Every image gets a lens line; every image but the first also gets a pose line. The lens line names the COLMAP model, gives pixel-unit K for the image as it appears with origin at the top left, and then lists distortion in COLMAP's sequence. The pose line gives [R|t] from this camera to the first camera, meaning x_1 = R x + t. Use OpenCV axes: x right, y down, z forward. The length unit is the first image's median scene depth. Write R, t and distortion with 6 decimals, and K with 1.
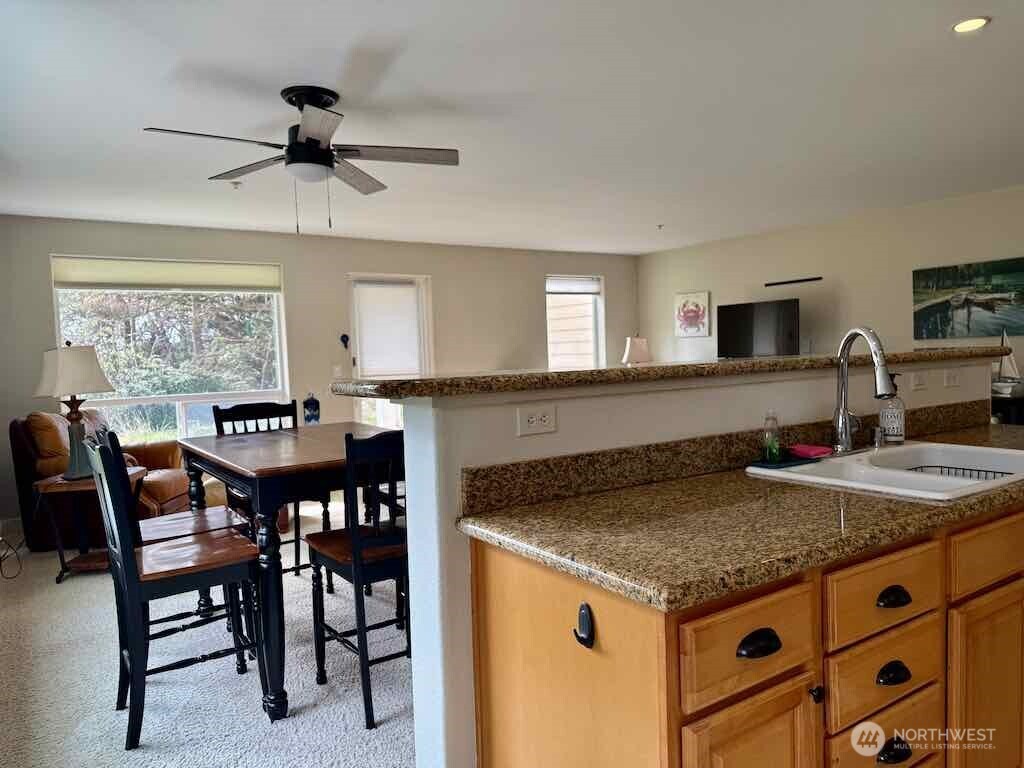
lens RADIAL K [[718.5, 0, 512.4], [0, 718.5, 391.4], [0, 0, 1]] dist [0.054634, -0.064093]
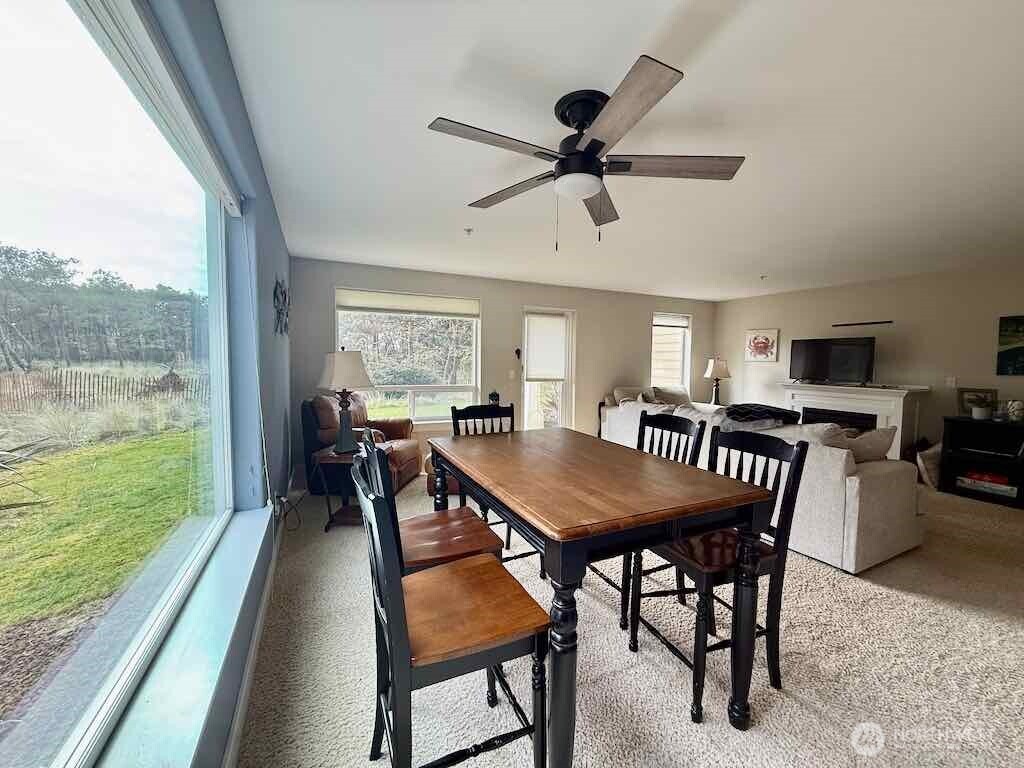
lens RADIAL K [[408.1, 0, 511.4], [0, 408.1, 381.6], [0, 0, 1]] dist [-0.001096, -0.000011]
pose [[0.986483, 0.056127, -0.153954, -0.270041], [-0.056365, 0.998406, 0.002818, -0.035120], [0.153867, 0.005898, 0.988074, 0.442460]]
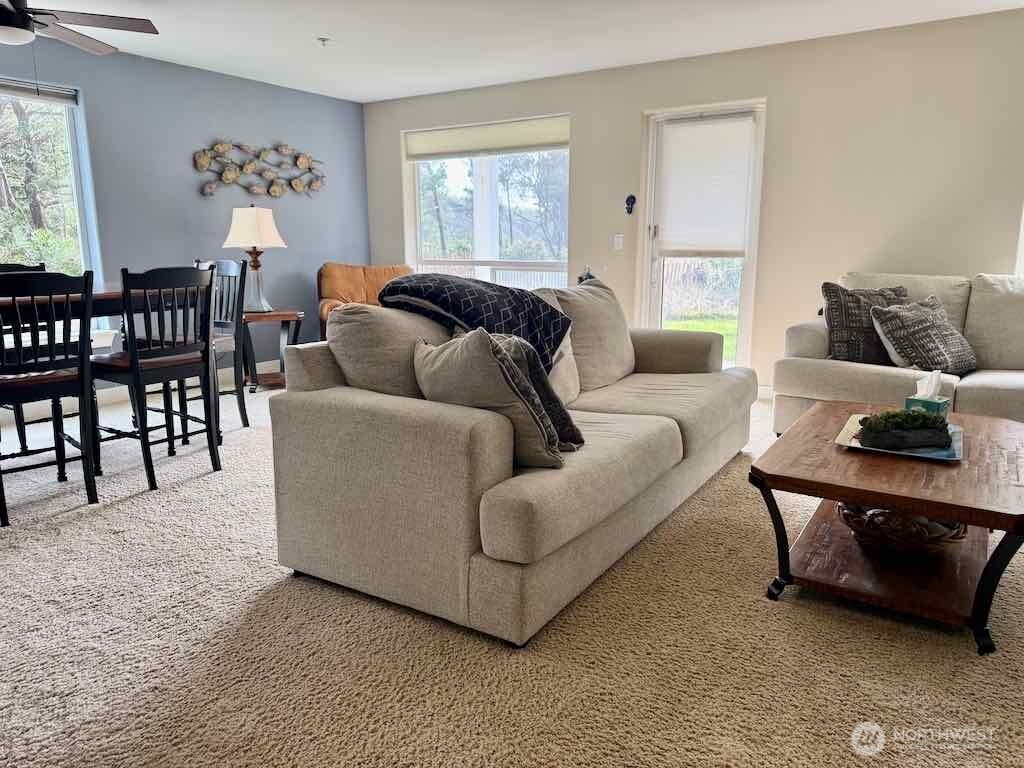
lens RADIAL K [[718.5, 0, 511.4], [0, 718.5, 383.1], [0, 0, 1]] dist [0.054634, -0.064093]
pose [[0.393315, 0.208912, -0.895354, 1.065443], [-0.056736, 0.977501, 0.203156, -0.071088], [0.917652, -0.029105, 0.396318, 1.283034]]
